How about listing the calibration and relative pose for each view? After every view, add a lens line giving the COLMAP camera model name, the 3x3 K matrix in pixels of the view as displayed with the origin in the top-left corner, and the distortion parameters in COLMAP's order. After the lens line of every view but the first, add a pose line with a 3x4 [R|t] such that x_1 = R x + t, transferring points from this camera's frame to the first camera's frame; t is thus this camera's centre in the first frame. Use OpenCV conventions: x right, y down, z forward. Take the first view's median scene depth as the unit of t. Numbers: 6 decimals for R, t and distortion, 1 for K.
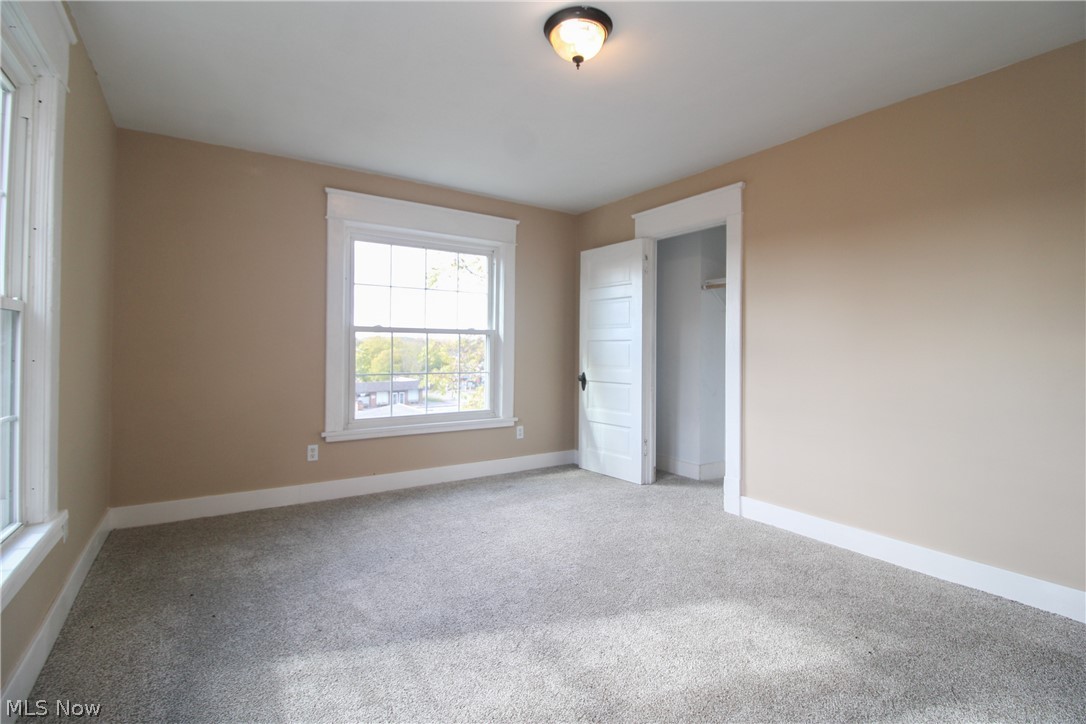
lens RADIAL K [[506.3, 0, 546.9], [0, 506.3, 346.2], [0, 0, 1]] dist [0.001376, -0.014103]
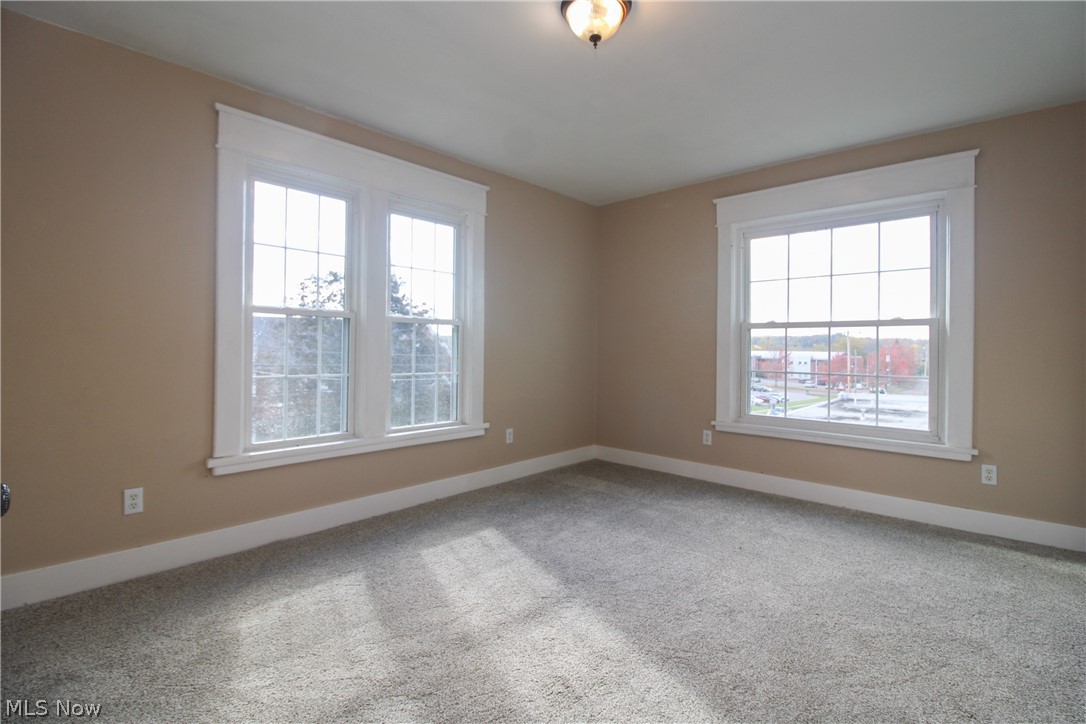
lens RADIAL K [[525.4, 0, 541.4], [0, 525.4, 345.0], [0, 0, 1]] dist [-0.018792, -0.000604]
pose [[0.212917, -0.005235, -0.977056, 0.557450], [0.003156, 0.999984, -0.004671, 0.007861], [0.977065, -0.002089, 0.212931, 0.361921]]
